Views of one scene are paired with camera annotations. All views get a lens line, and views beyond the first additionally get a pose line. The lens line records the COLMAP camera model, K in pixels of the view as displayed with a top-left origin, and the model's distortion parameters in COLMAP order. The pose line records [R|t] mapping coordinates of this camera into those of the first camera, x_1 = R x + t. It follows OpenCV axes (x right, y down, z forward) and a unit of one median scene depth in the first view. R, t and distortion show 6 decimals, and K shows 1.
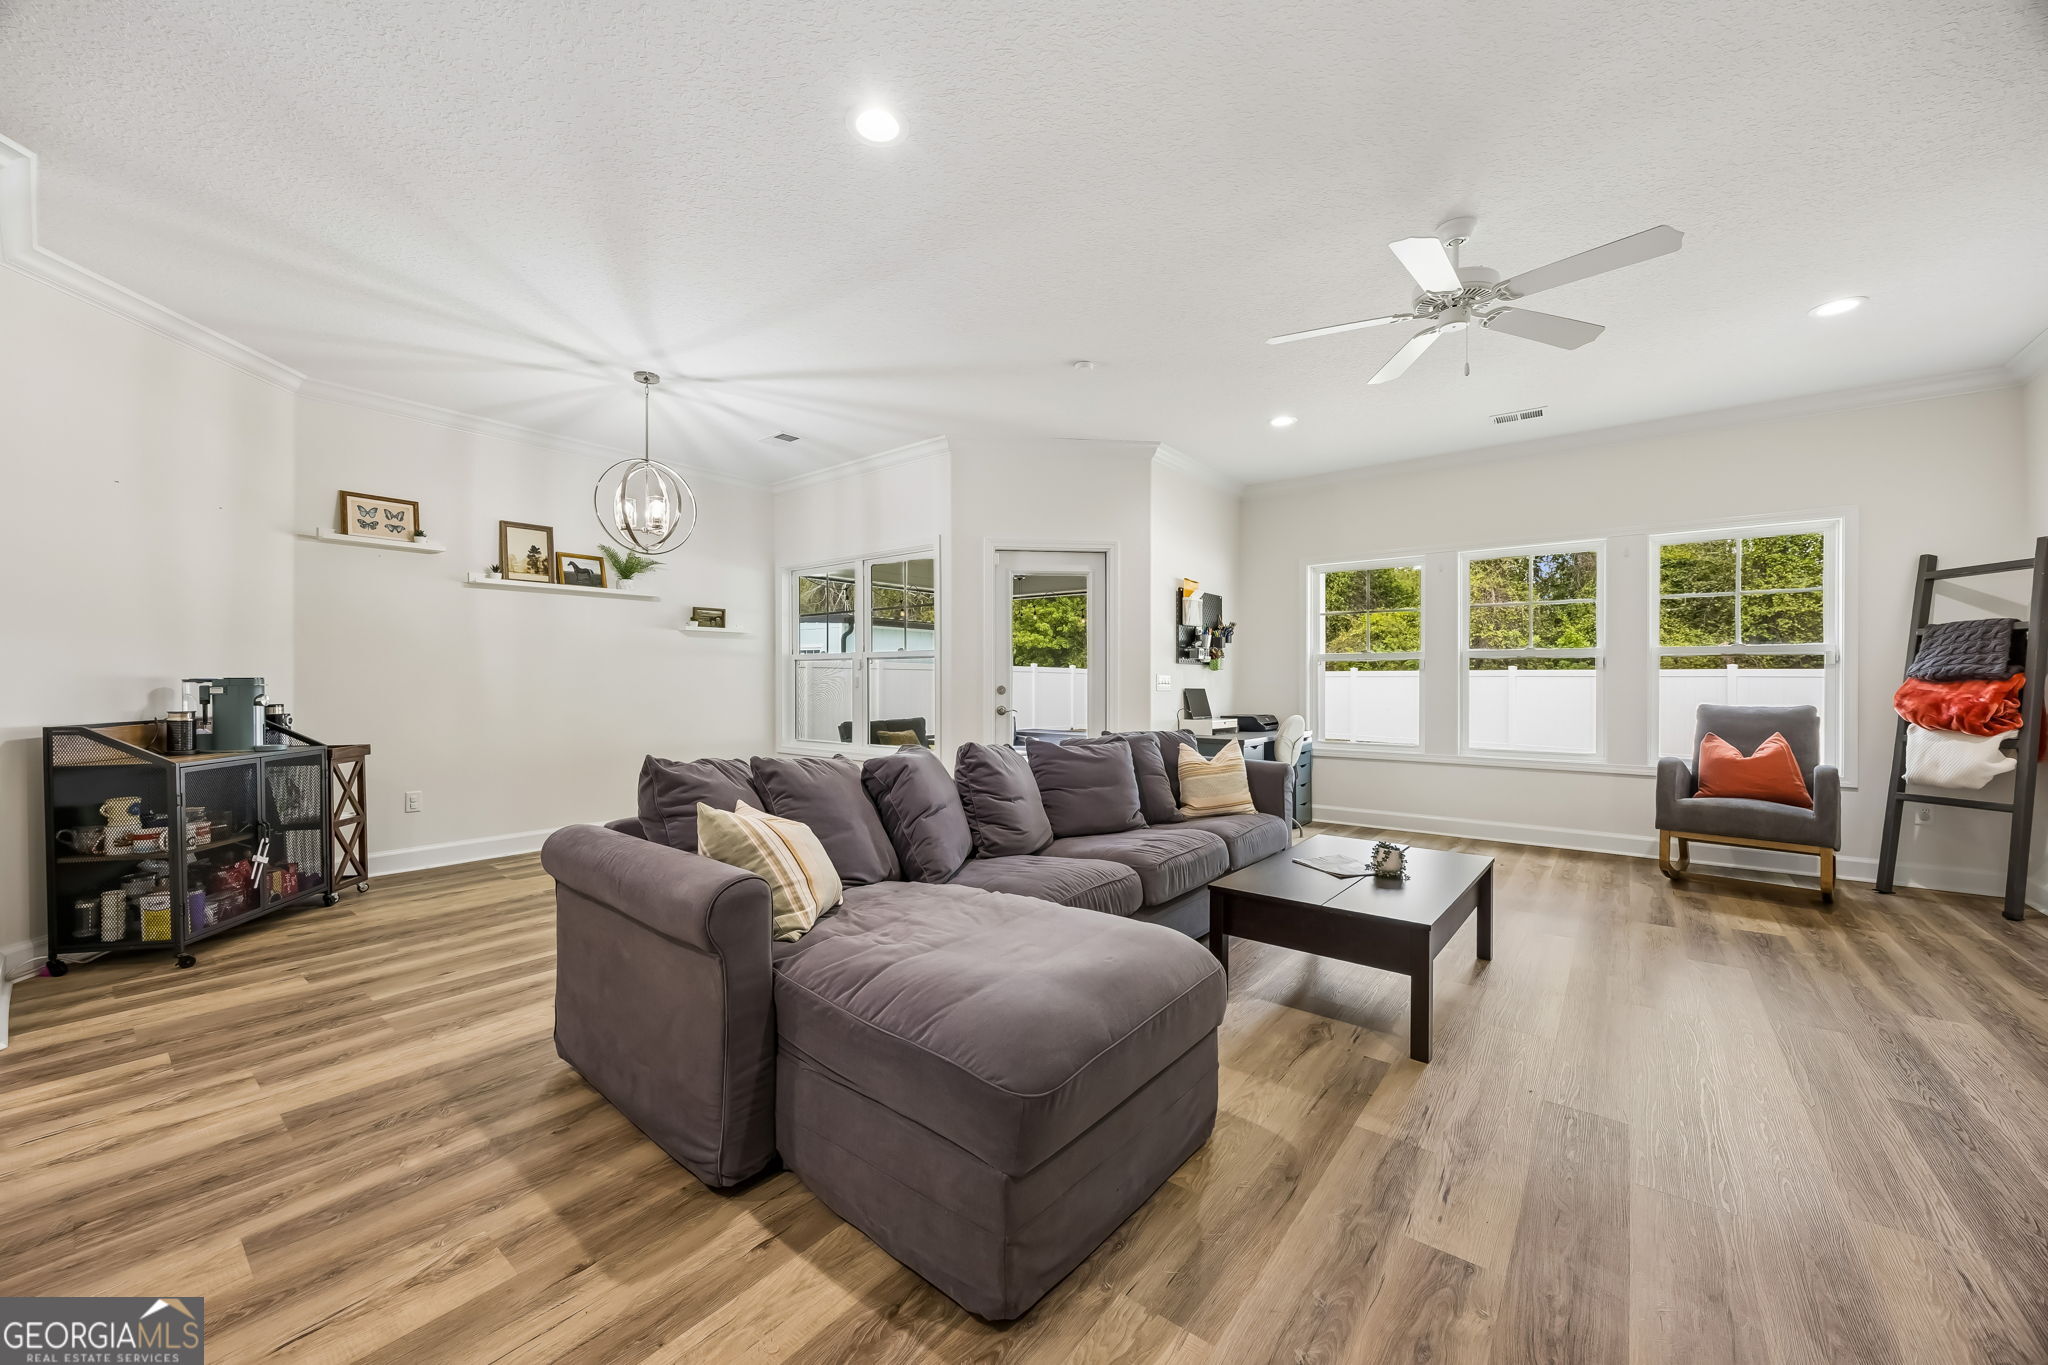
lens RADIAL K [[789.2, 0, 1023.5], [0, 789.2, 680.1], [0, 0, 1]] dist [0.001542, 0.000233]
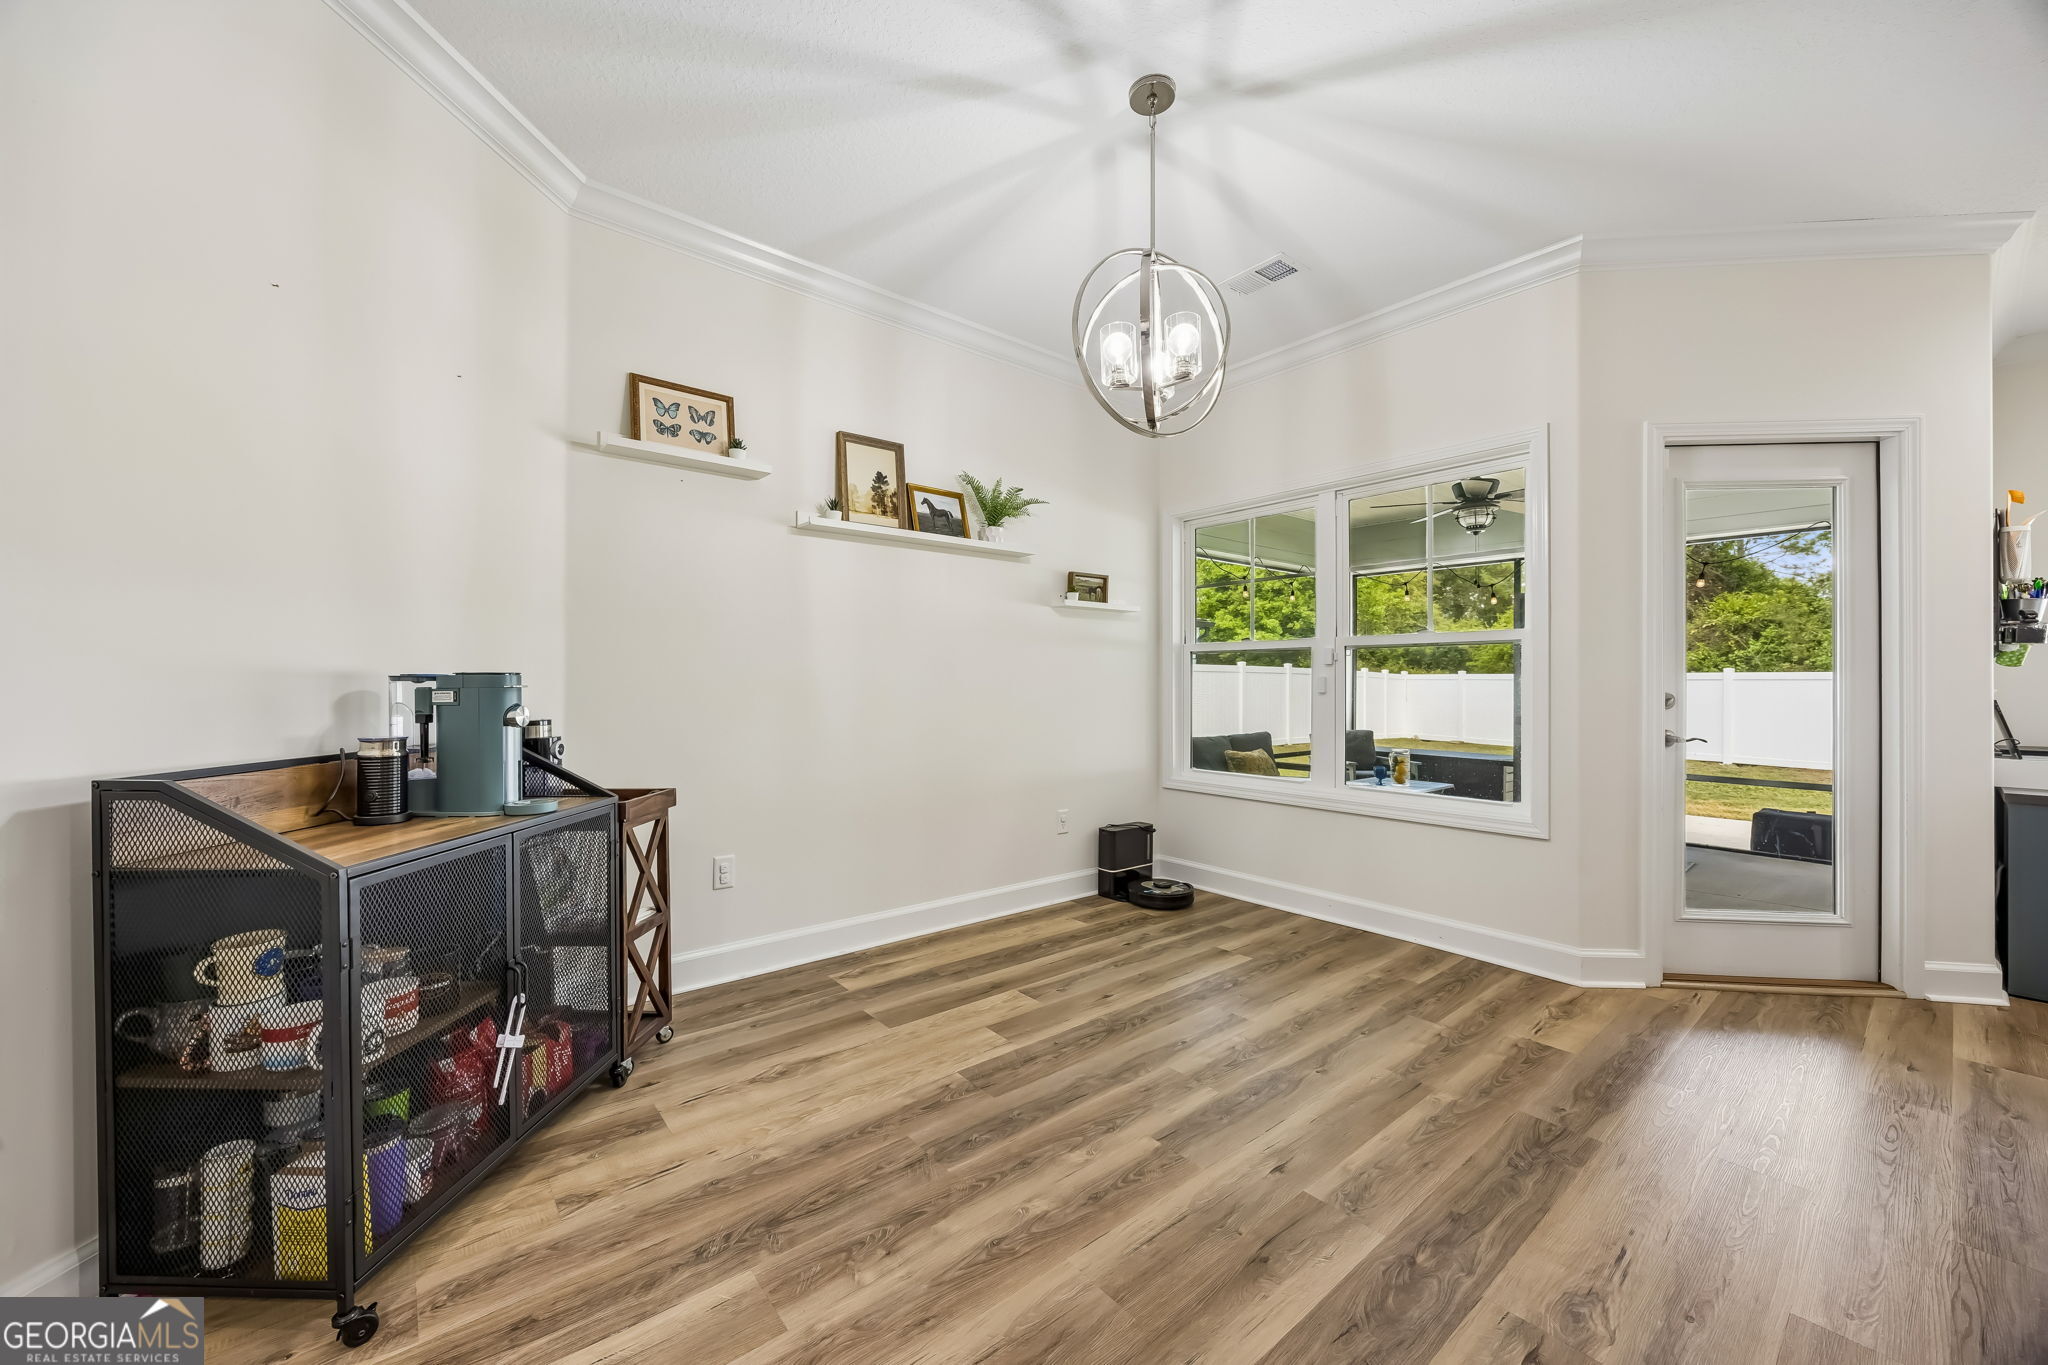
lens RADIAL K [[789.2, 0, 1021.9], [0, 789.2, 678.4], [0, 0, 1]] dist [0.001542, 0.000233]
pose [[0.978107, 0.002821, -0.208083, -0.457796], [-0.003866, 0.999982, -0.004616, 0.001800], [0.208066, 0.005319, 0.978100, 0.484295]]
